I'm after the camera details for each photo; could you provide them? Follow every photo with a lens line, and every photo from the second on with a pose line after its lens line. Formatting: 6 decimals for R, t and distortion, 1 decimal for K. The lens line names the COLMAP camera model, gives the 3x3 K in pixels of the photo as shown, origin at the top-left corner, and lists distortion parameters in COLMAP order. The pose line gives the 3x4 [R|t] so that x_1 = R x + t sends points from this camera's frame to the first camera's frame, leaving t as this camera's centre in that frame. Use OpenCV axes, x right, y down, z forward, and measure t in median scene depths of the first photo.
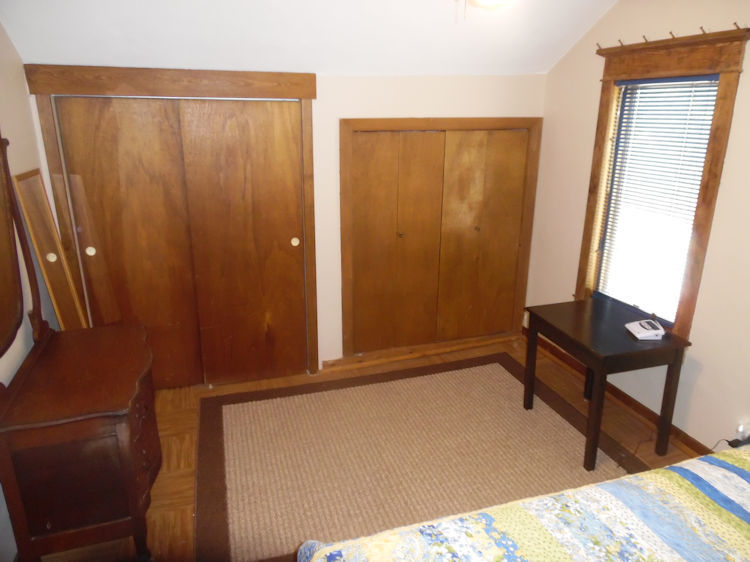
lens RADIAL K [[530.1, 0, 373.1], [0, 530.1, 279.4], [0, 0, 1]] dist [0.002465, -0.004207]
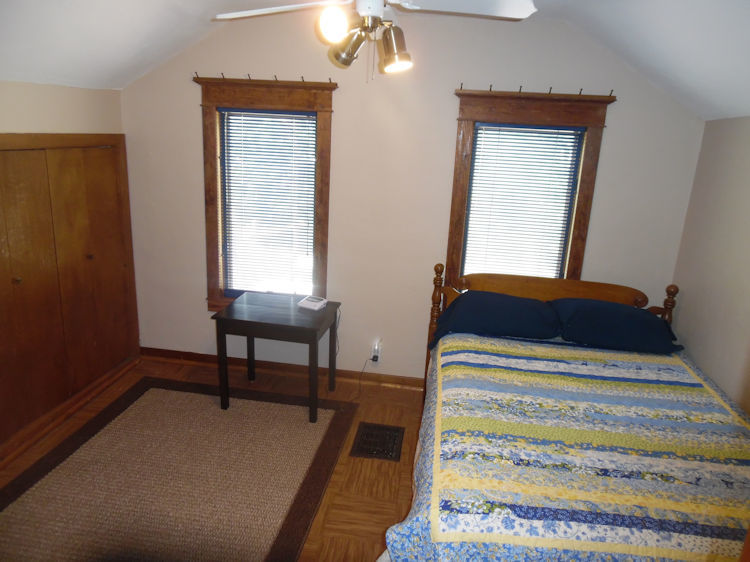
lens RADIAL K [[530.1, 0, 373.1], [0, 530.1, 279.4], [0, 0, 1]] dist [0.002465, -0.004207]
pose [[0.456263, -0.213551, 0.863840, -0.459044], [0.223346, 0.967183, 0.121131, -0.073816], [-0.861360, 0.137668, 0.488986, 0.190015]]
